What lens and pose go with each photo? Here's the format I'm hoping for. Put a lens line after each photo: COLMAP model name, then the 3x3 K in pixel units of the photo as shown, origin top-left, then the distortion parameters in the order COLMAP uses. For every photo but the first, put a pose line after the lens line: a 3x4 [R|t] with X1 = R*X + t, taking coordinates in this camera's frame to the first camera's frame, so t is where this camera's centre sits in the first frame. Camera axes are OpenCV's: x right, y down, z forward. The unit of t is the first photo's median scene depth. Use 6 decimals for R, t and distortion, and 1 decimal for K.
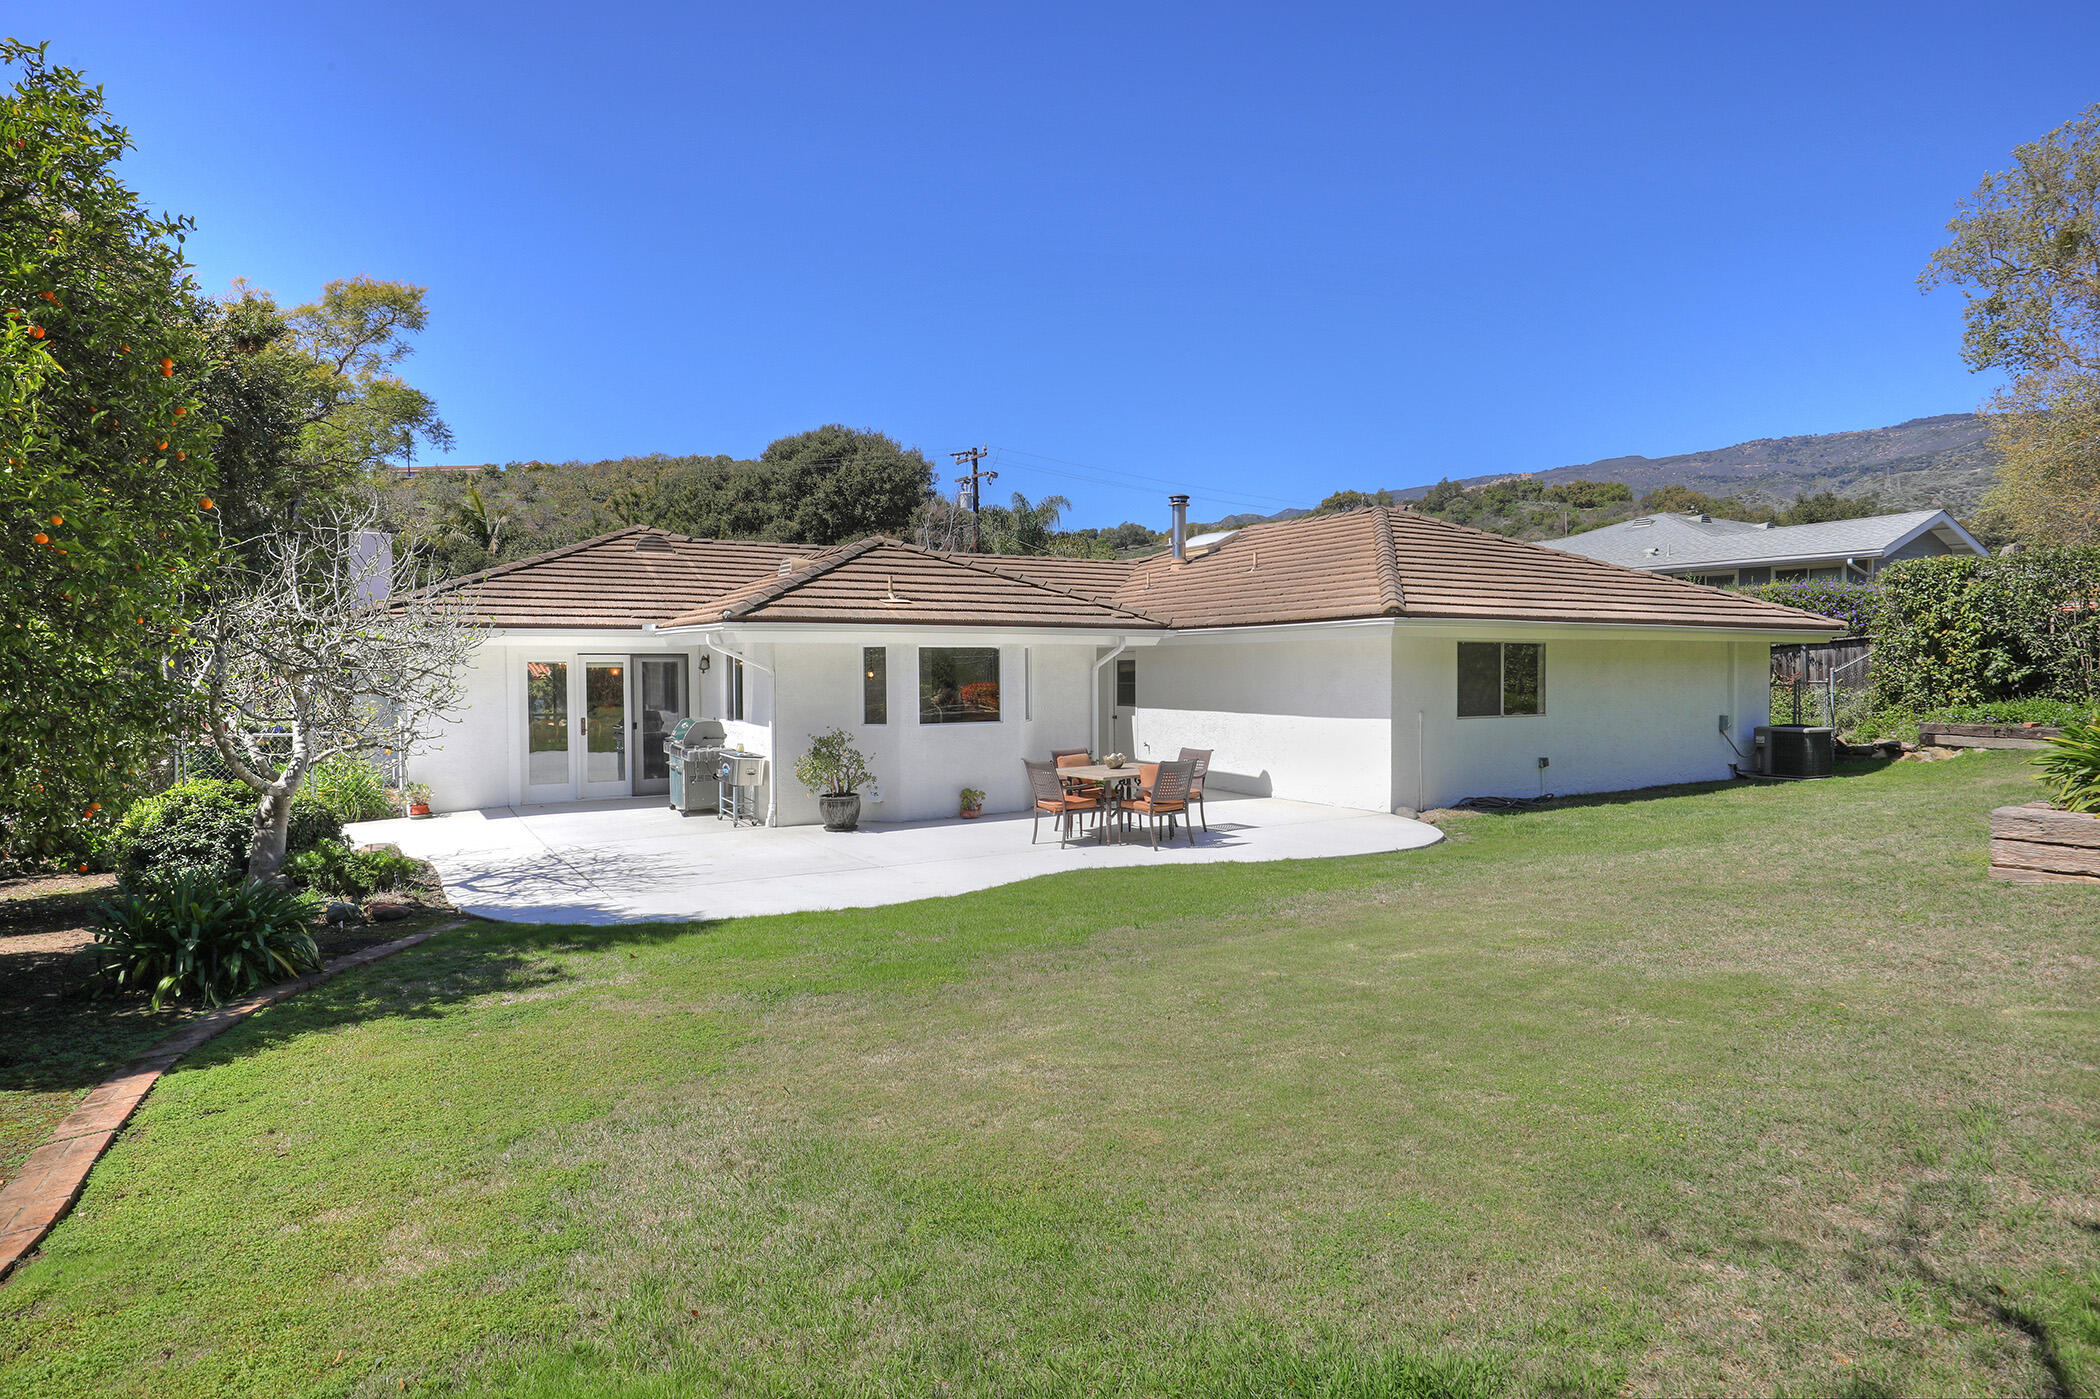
lens RADIAL K [[1124.6, 0, 1046.4], [0, 1124.6, 694.6], [0, 0, 1]] dist [-0.000383, -0.000041]
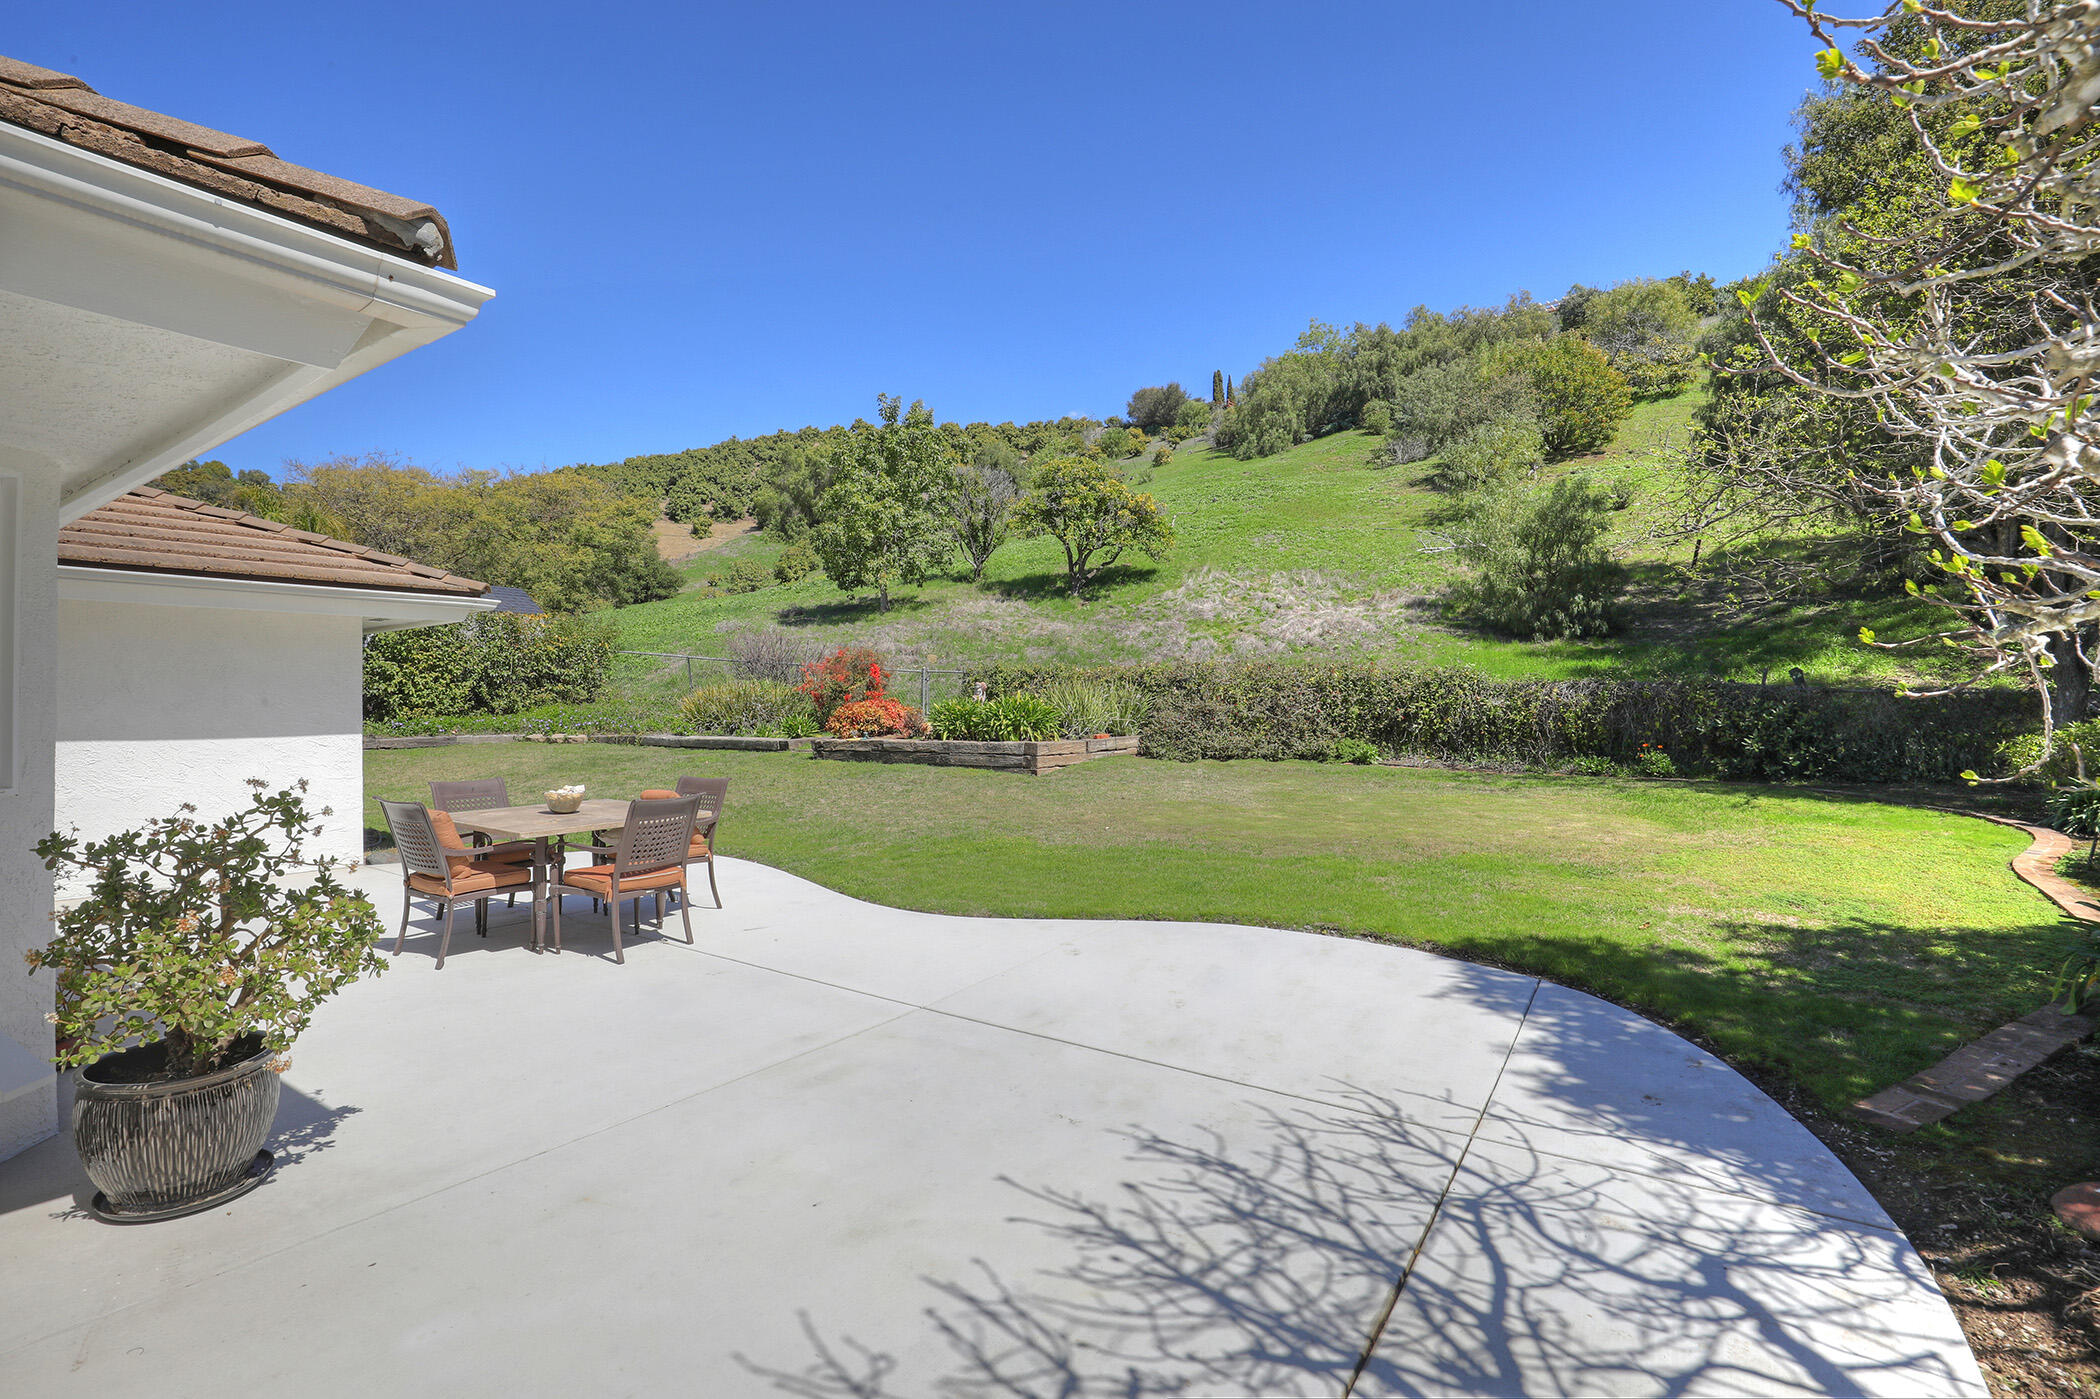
lens RADIAL K [[960.7, 0, 1043.5], [0, 960.7, 704.6], [0, 0, 1]] dist [-0.014876, -0.000053]
pose [[-0.414053, 0.014552, 0.910136, -0.564216], [0.029644, 0.999557, -0.002496, 0.026451], [-0.909770, 0.025947, -0.414301, 1.127859]]
